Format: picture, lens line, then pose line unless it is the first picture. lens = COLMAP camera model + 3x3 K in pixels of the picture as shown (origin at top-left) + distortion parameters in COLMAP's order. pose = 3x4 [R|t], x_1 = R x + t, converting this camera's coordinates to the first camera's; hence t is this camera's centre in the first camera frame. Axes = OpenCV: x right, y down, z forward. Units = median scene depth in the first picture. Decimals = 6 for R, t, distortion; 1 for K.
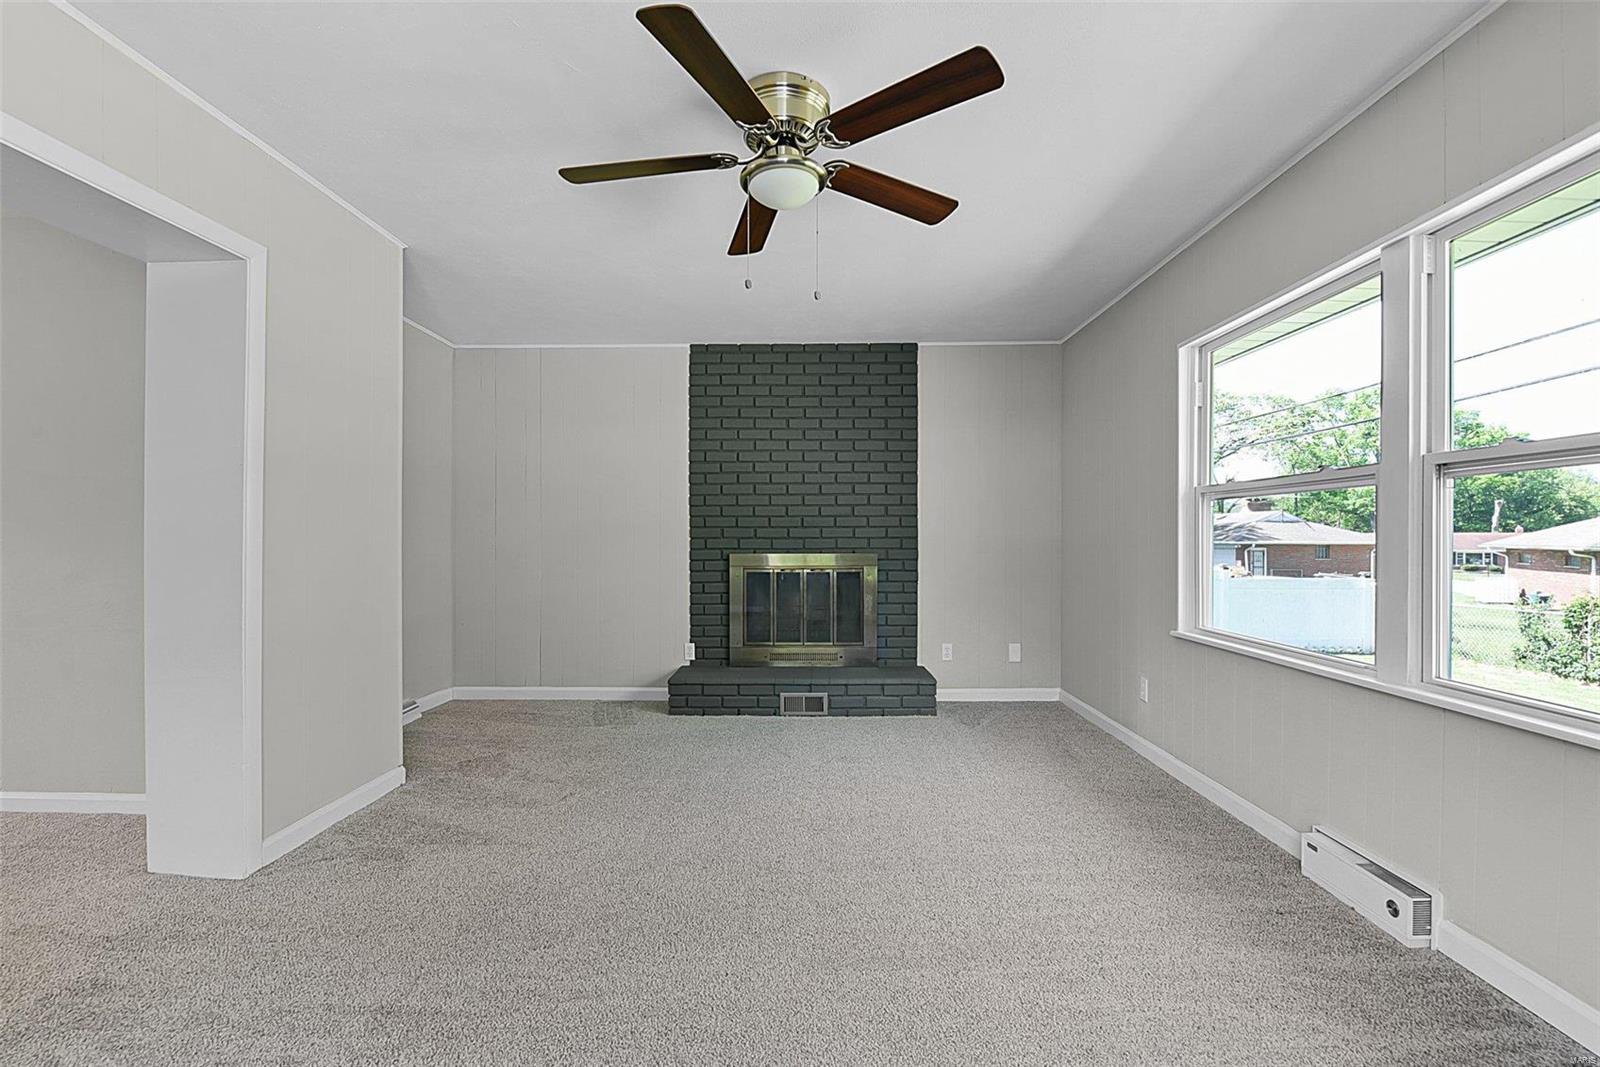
lens RADIAL K [[693.8, 0, 803.1], [0, 693.8, 549.0], [0, 0, 1]] dist [0.002387, -0.011475]
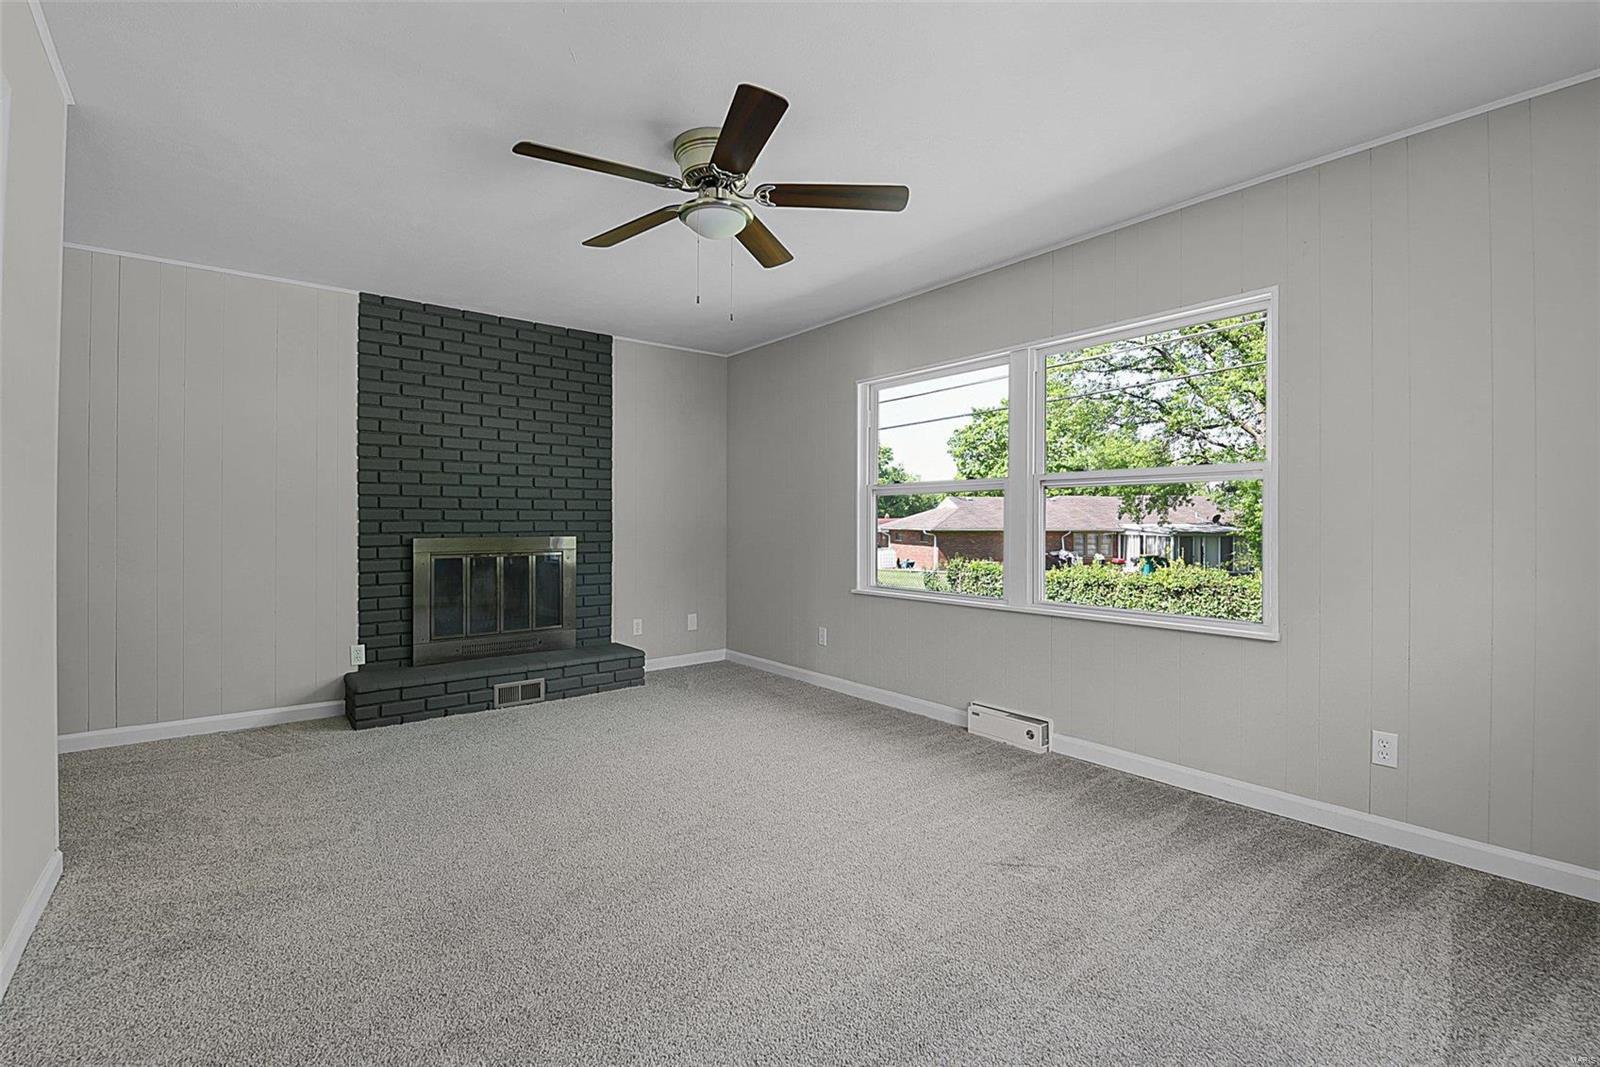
lens RADIAL K [[701.6, 0, 800.0], [0, 701.6, 533.5], [0, 0, 1]] dist [-0.000419, -0.001309]
pose [[0.775005, -0.008759, 0.631895, -0.289301], [0.008136, 0.999959, 0.003881, 0.000992], [-0.631903, 0.002134, 0.775045, -0.003635]]
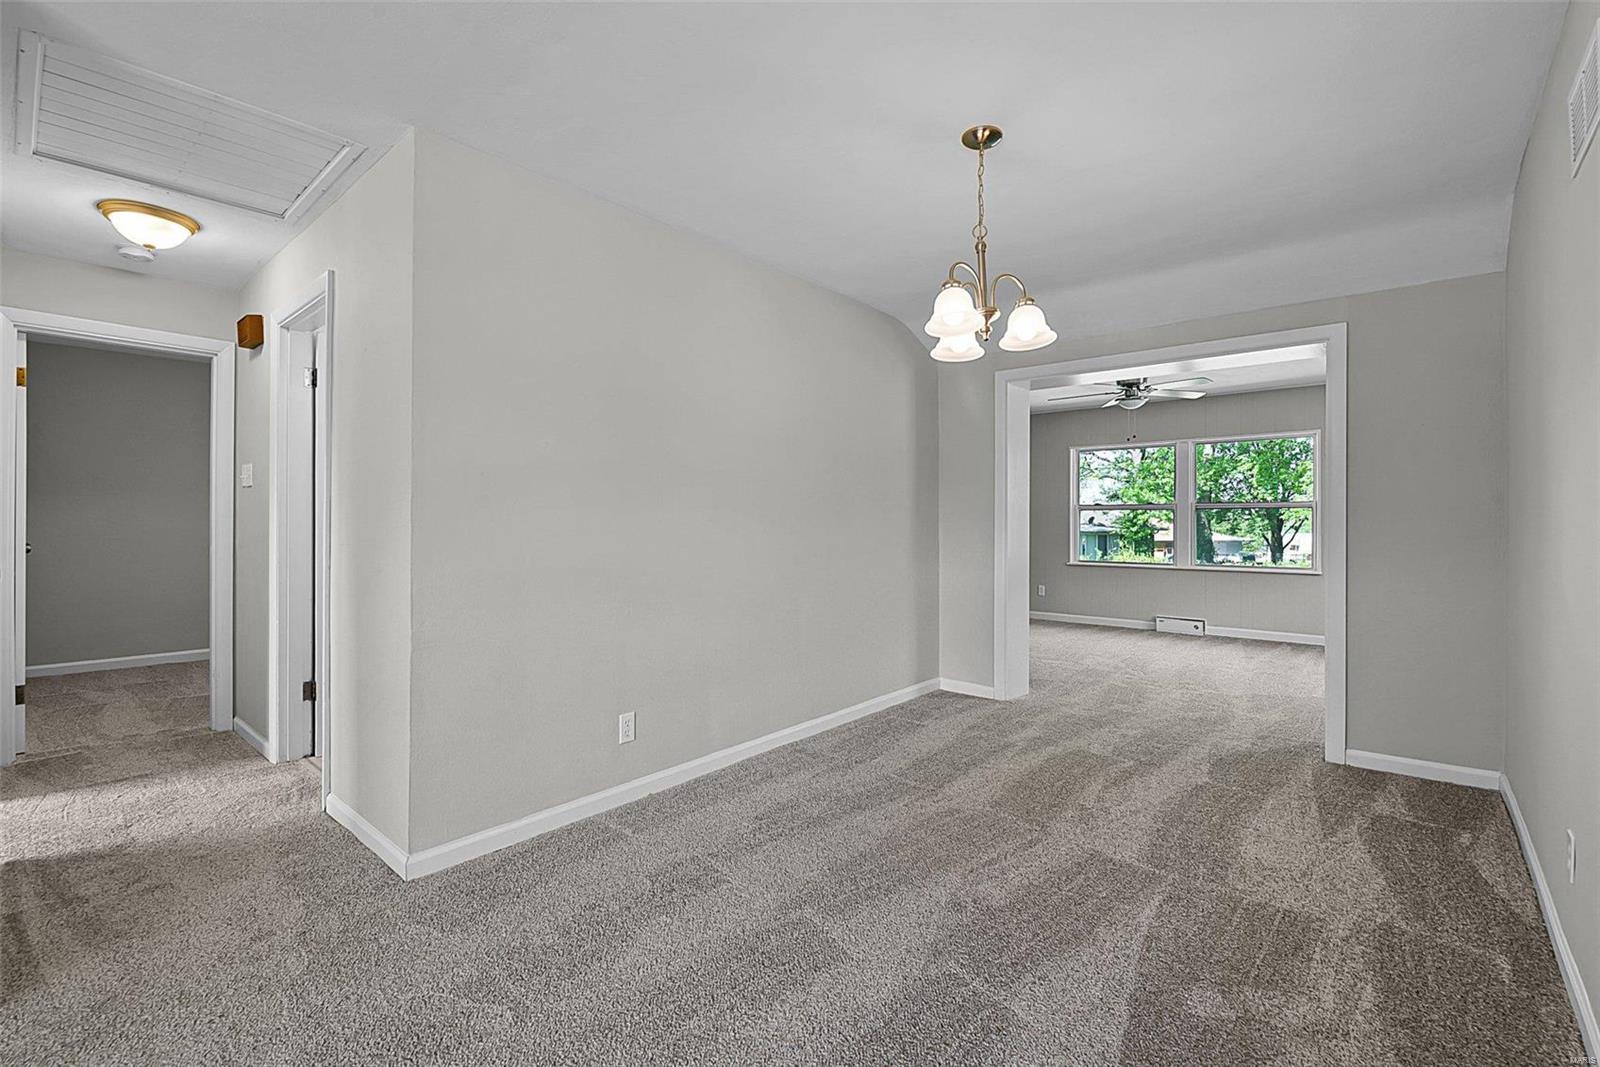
lens RADIAL K [[702.9, 0, 785.1], [0, 702.9, 525.1], [0, 0, 1]] dist [-0.016842, -0.000041]
pose [[0.655125, -0.000913, 0.755520, -1.364725], [0.008683, 0.999942, -0.006320, -0.005449], [-0.755470, 0.010701, 0.655095, 0.087943]]
